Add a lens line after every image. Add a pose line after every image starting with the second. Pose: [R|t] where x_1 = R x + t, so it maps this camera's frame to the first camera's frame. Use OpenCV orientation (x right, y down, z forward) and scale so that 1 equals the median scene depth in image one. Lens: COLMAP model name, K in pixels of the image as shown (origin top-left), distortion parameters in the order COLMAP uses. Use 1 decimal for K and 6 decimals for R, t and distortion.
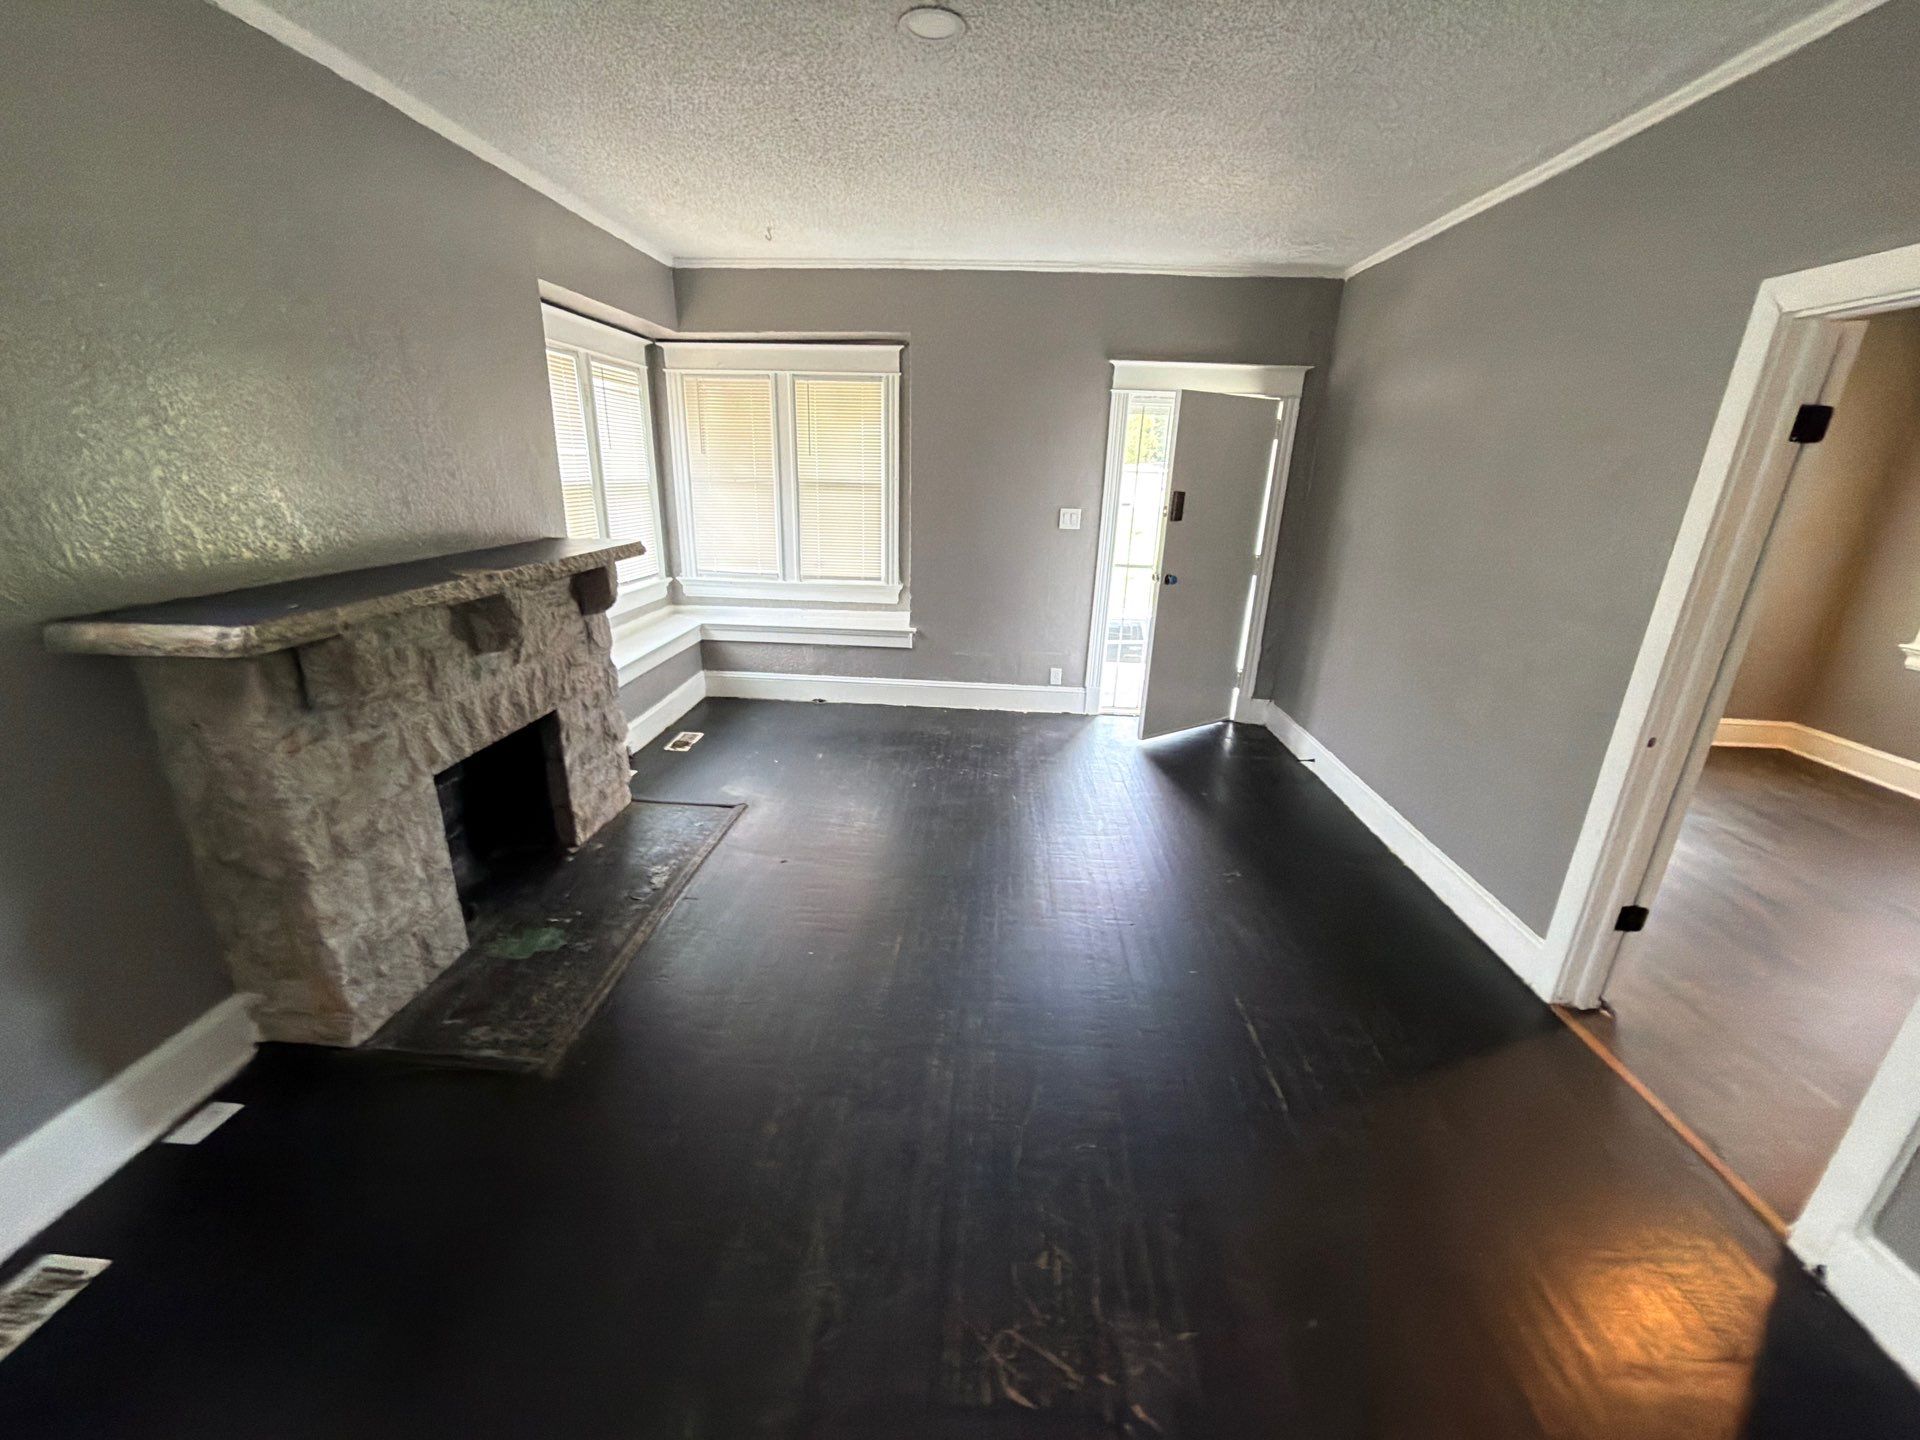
lens RADIAL K [[769.2, 0, 957.7], [0, 769.2, 725.8], [0, 0, 1]] dist [0.008585, 0.000048]
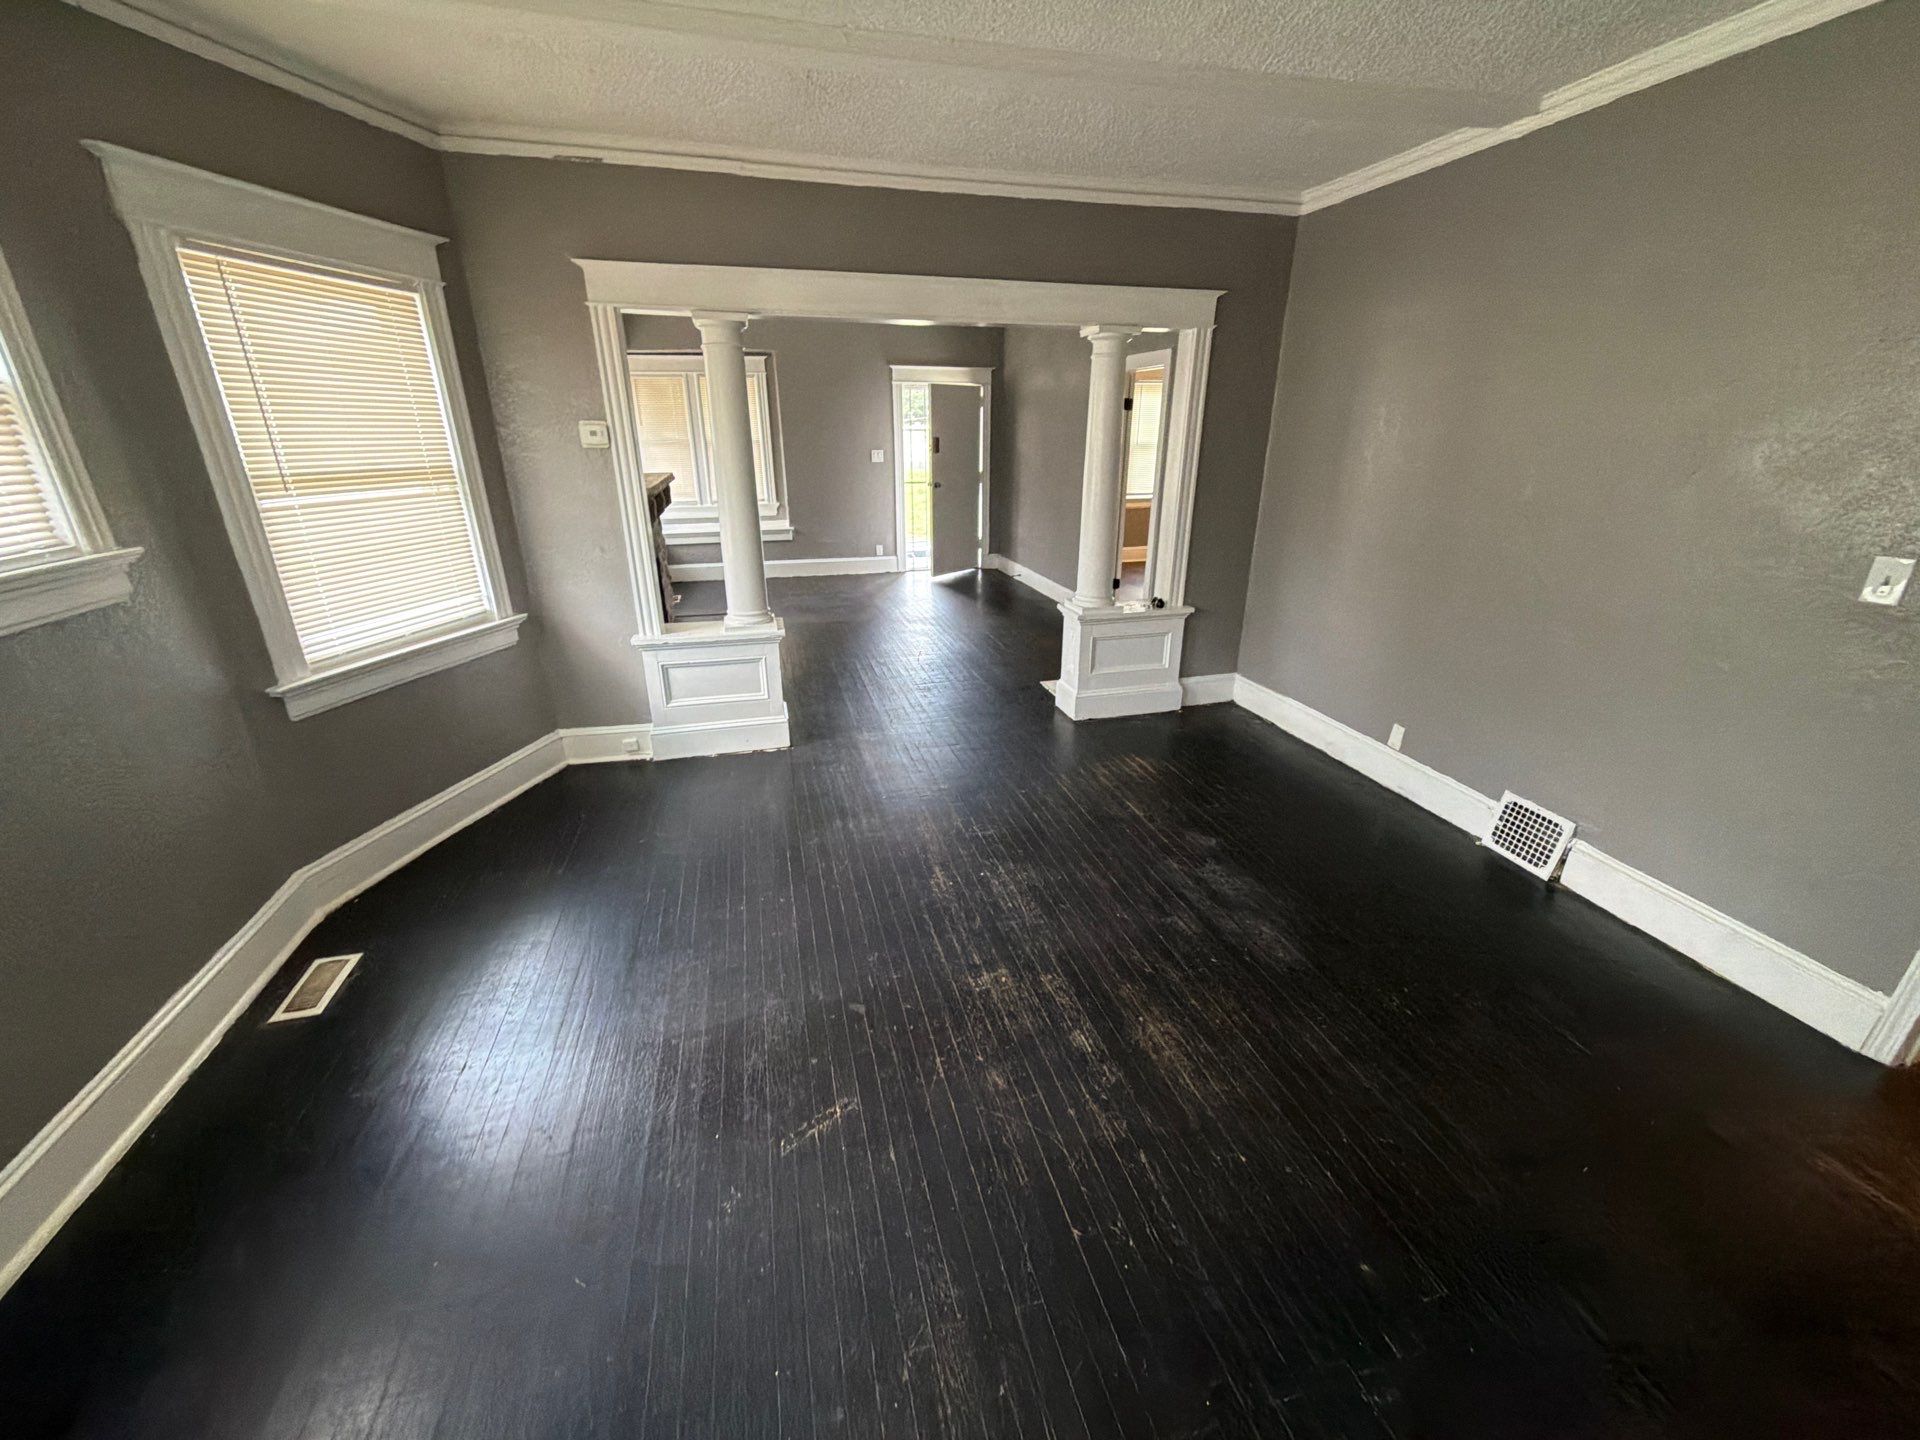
lens RADIAL K [[769.2, 0, 954.8], [0, 769.2, 718.8], [0, 0, 1]] dist [0.008585, 0.000048]
pose [[0.952717, -0.138402, 0.270509, -0.233911], [0.127573, 0.990173, 0.057301, 0.236230], [-0.275781, -0.020082, 0.961011, -0.716510]]
